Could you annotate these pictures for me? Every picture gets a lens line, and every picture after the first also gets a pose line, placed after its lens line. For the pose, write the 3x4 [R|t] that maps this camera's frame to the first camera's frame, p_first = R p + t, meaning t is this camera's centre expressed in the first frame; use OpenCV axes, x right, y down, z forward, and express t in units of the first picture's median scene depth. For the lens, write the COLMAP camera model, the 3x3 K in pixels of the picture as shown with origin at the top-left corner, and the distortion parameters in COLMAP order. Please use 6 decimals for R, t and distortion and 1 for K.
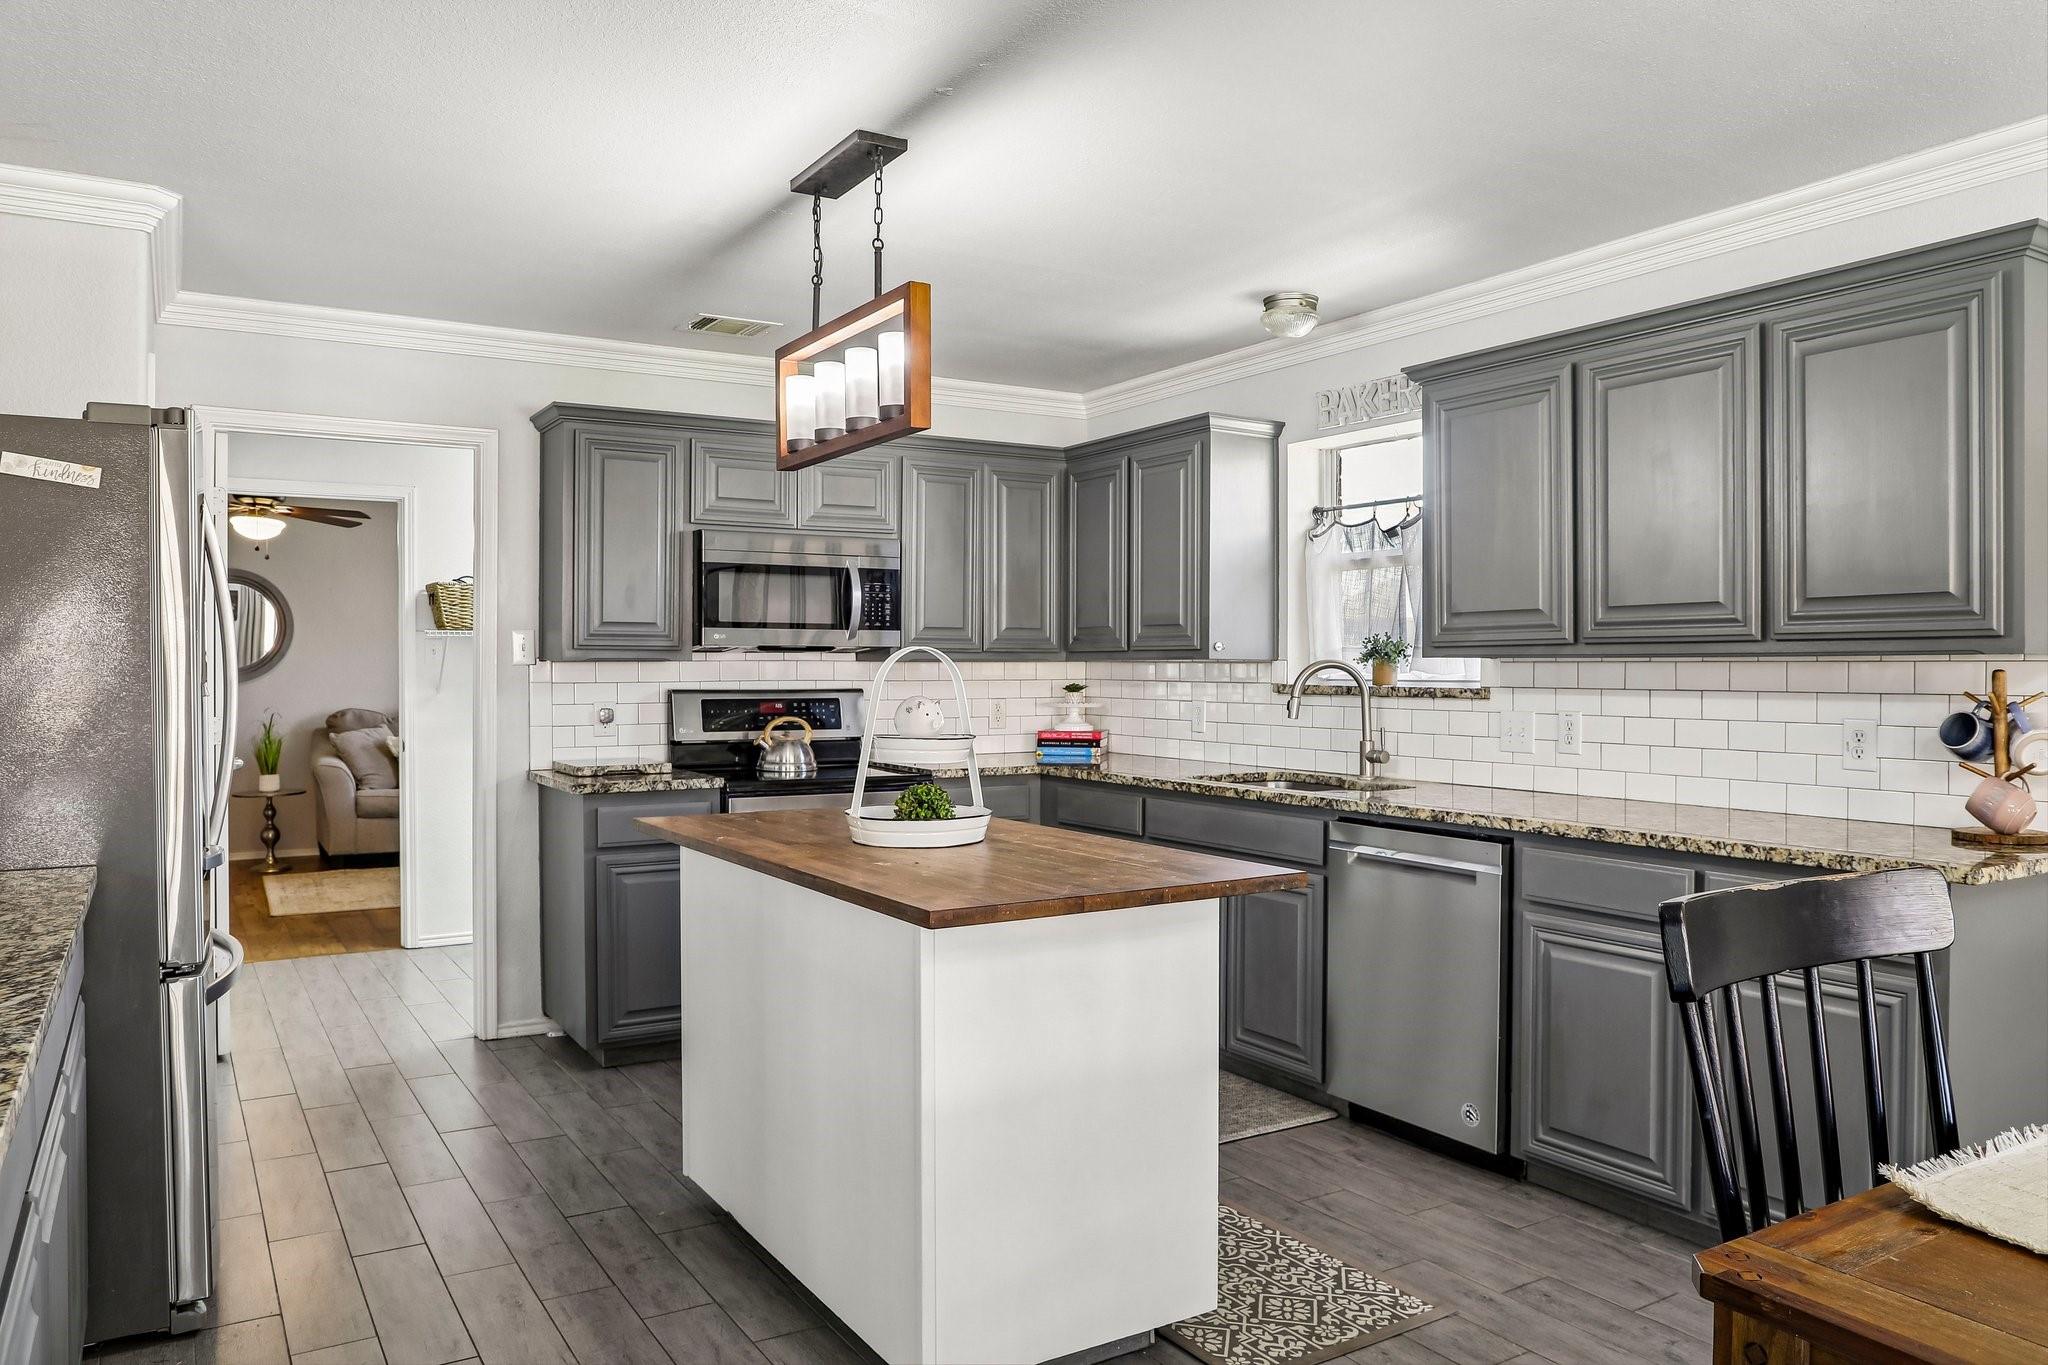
lens RADIAL K [[1418.0, 0, 1028.0], [0, 1418.0, 673.7], [0, 0, 1]] dist [-0.068666, 0.037609]
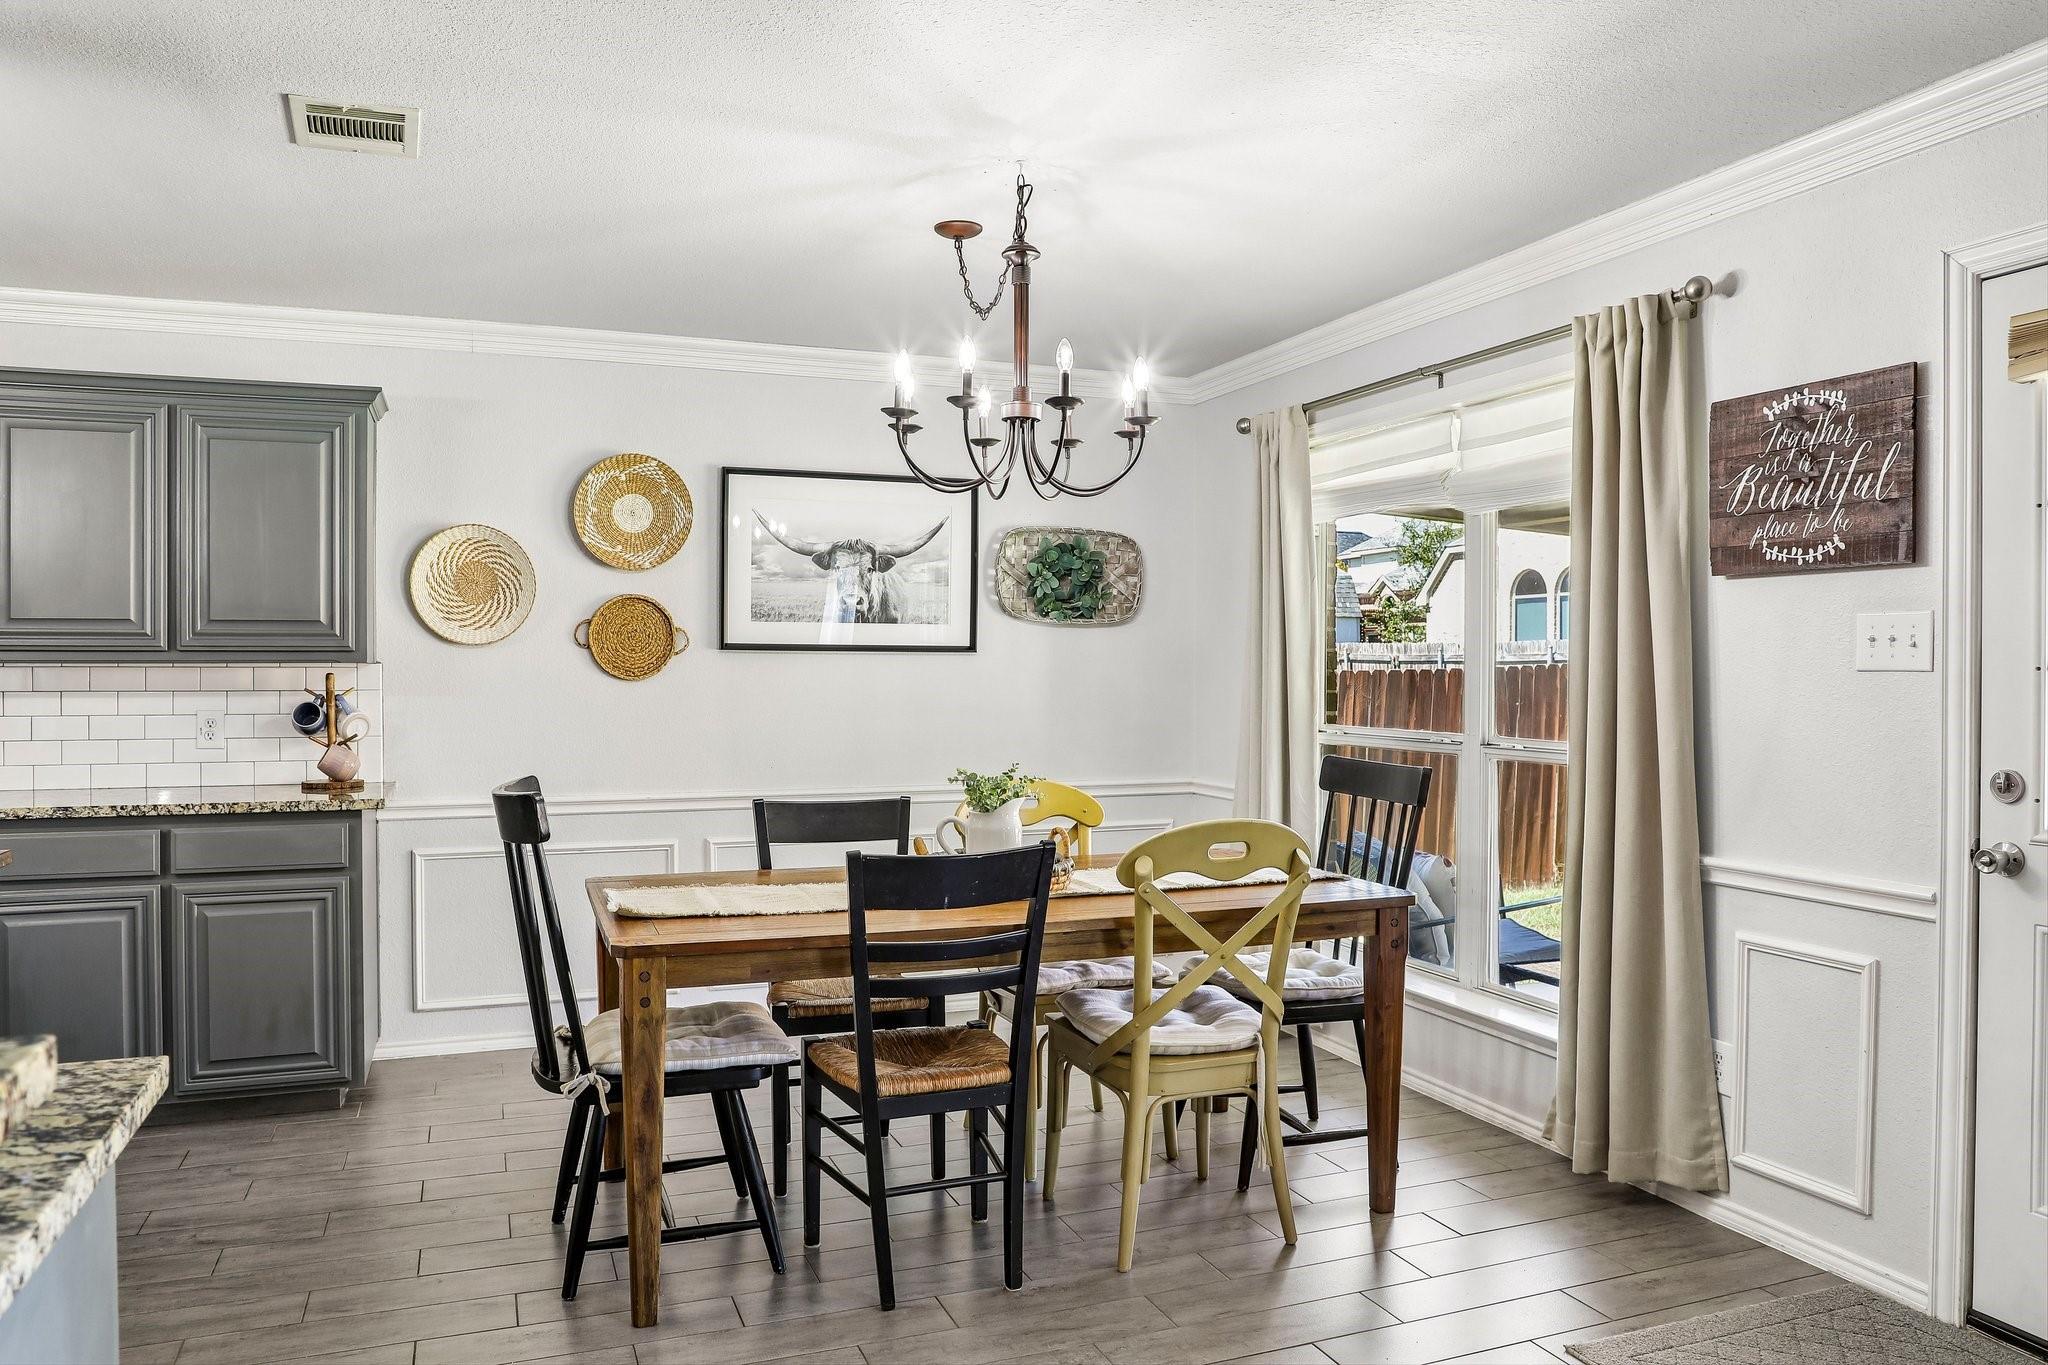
lens RADIAL K [[1418.0, 0, 1028.0], [0, 1418.0, 673.7], [0, 0, 1]] dist [-0.068666, 0.037609]
pose [[0.176262, -0.001739, 0.984342, -0.437468], [0.004621, 0.999989, 0.000939, -0.000112], [-0.984333, 0.004383, 0.176268, -0.007198]]
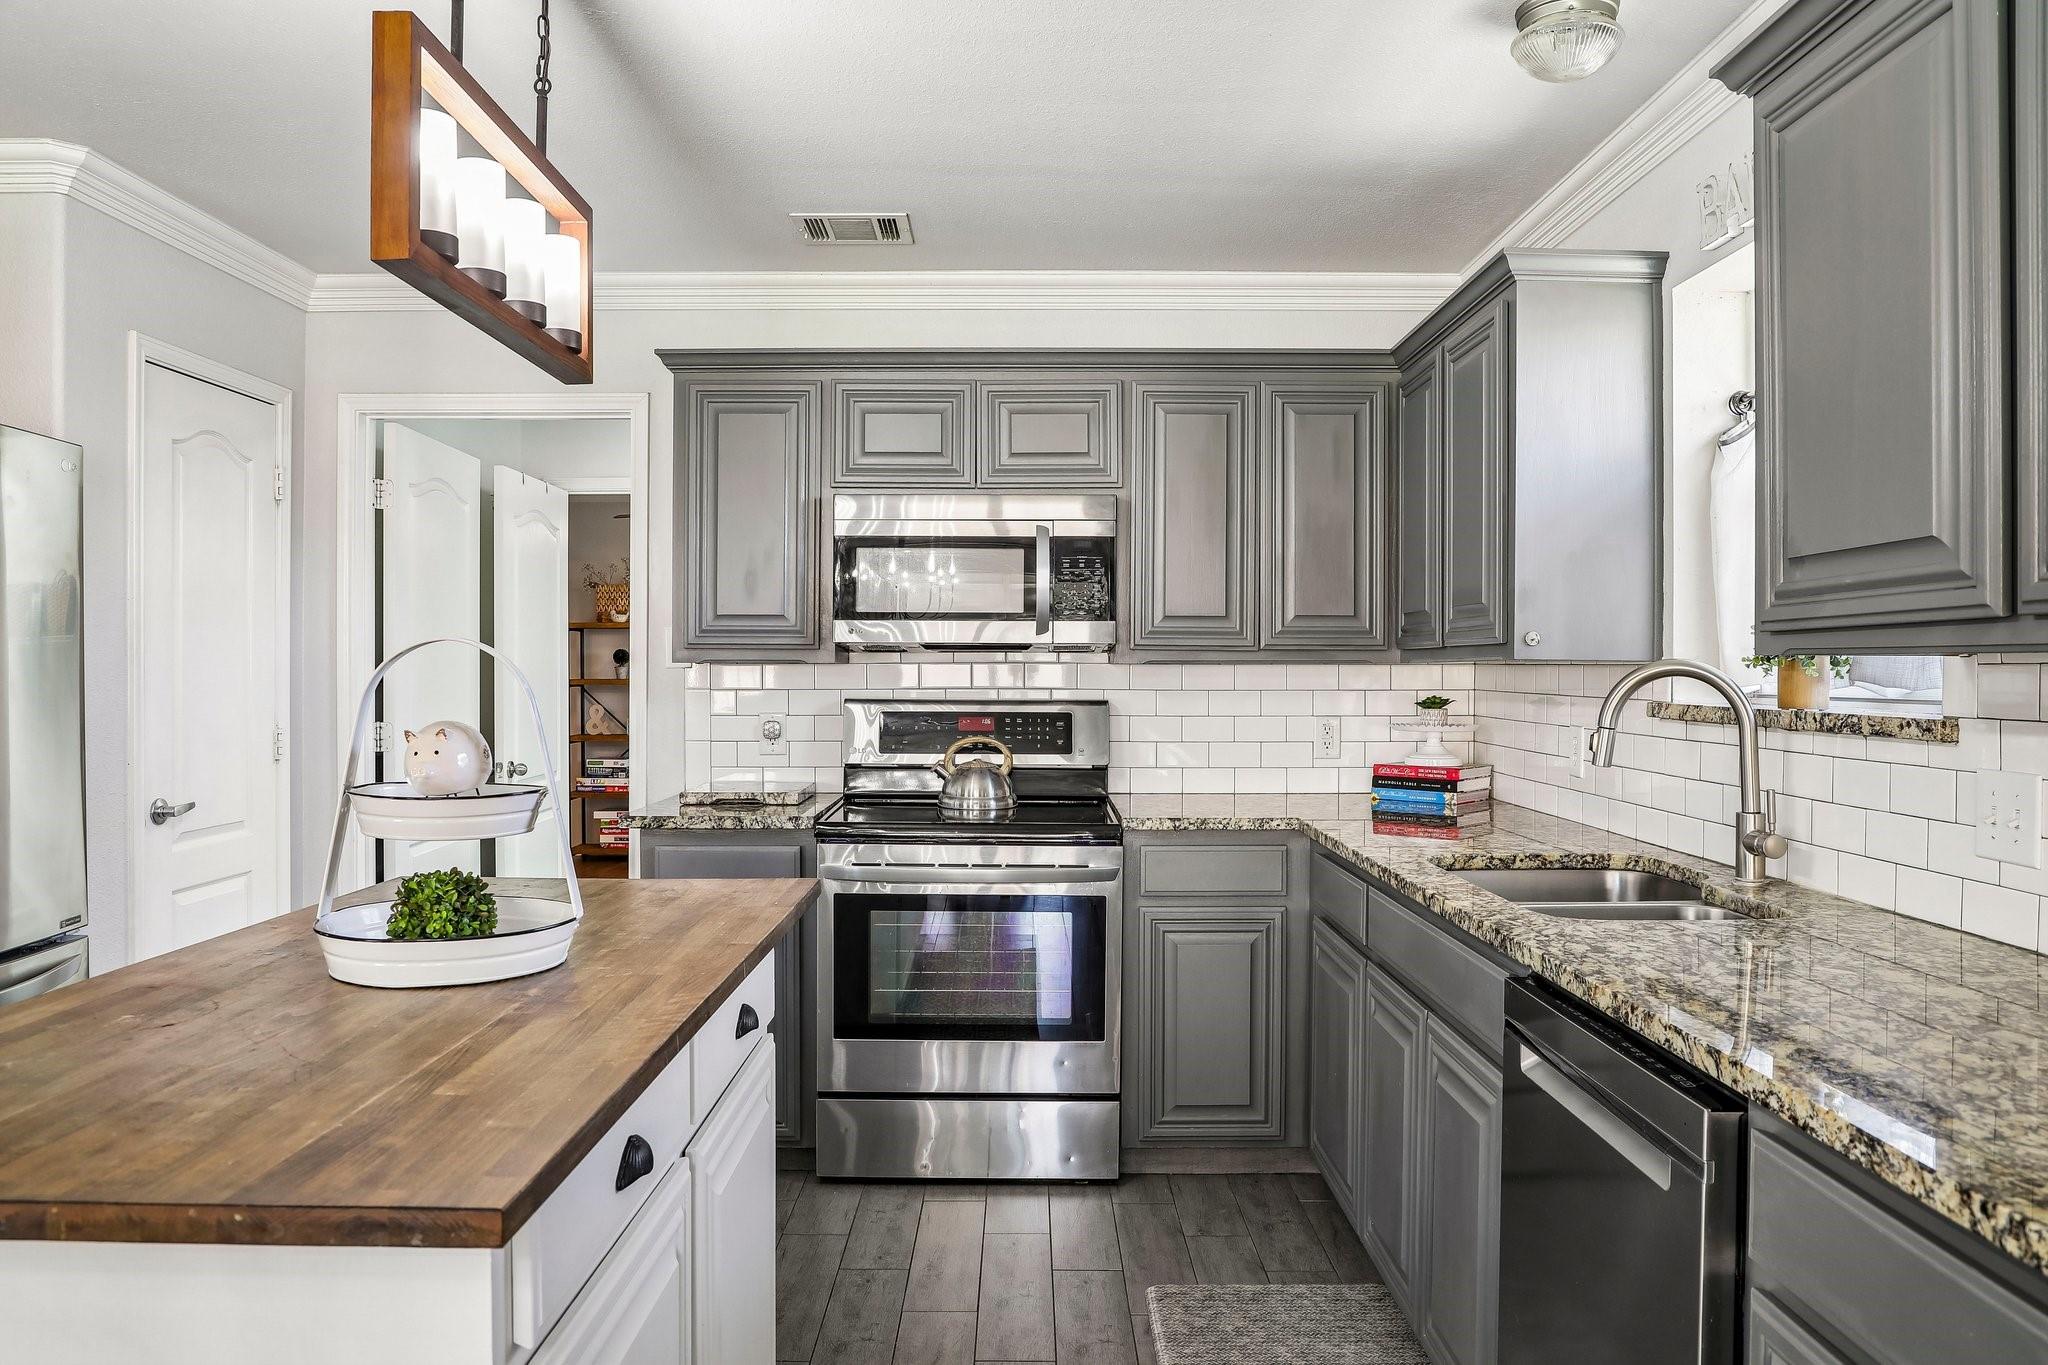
lens RADIAL K [[1418.0, 0, 1028.0], [0, 1418.0, 673.7], [0, 0, 1]] dist [-0.068666, 0.037609]
pose [[0.852655, 0.003045, -0.522465, 0.296315], [-0.004095, 0.999991, -0.000855, -0.003240], [0.522458, 0.002868, 0.852660, 0.431315]]
